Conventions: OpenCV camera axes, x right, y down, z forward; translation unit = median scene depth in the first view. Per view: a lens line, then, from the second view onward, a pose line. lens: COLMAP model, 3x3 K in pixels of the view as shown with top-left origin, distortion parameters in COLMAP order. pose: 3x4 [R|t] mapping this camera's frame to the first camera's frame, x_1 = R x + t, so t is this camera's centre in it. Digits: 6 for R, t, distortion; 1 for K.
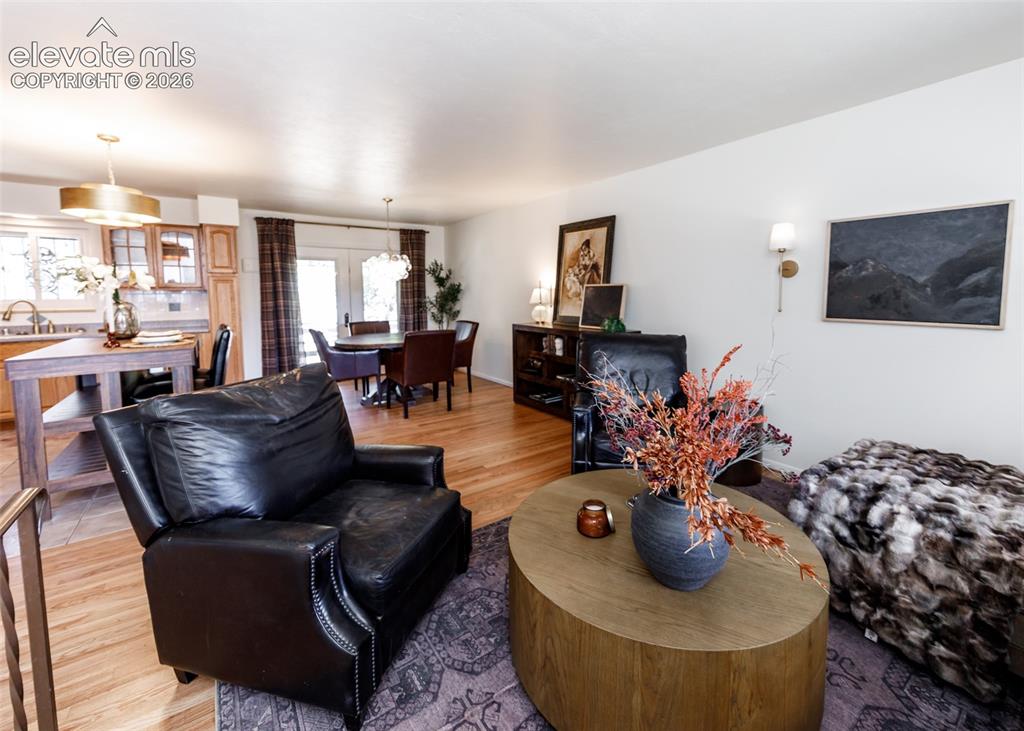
lens RADIAL K [[426.8, 0, 531.3], [0, 426.8, 327.1], [0, 0, 1]] dist [0.001668, 0.000349]
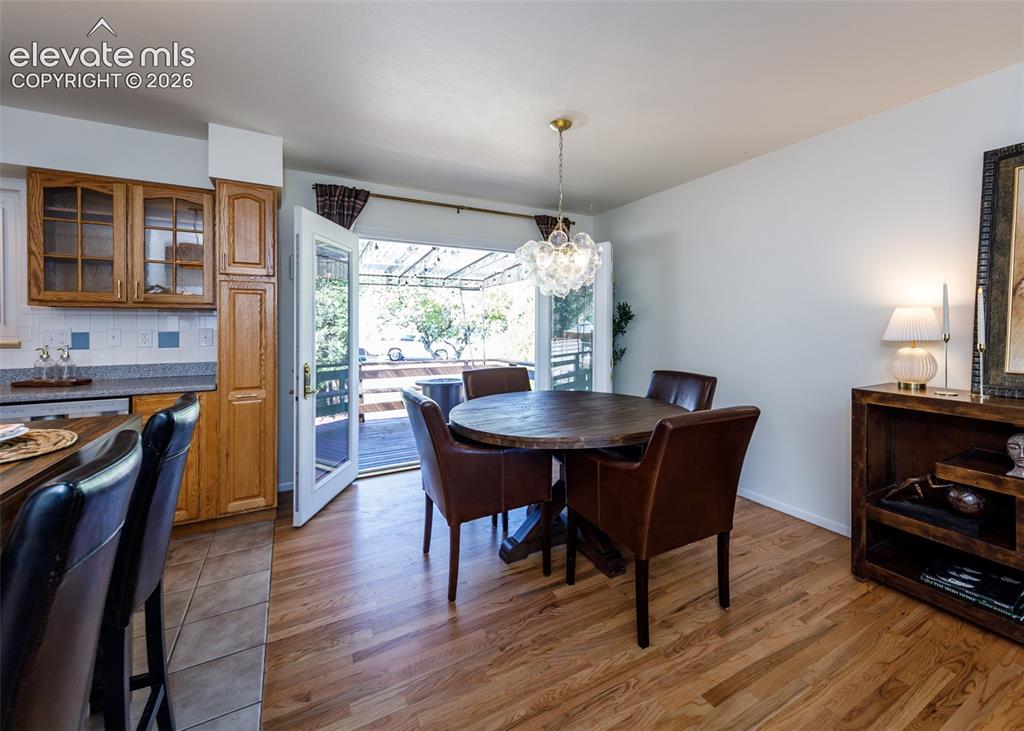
lens RADIAL K [[424.1, 0, 509.8], [0, 424.1, 329.0], [0, 0, 1]] dist [0.013891, 0.000063]
pose [[0.987103, 0.008260, -0.159875, -0.306947], [-0.019579, 0.997400, -0.069355, -0.029827], [0.158886, 0.071591, 0.984698, 0.515796]]
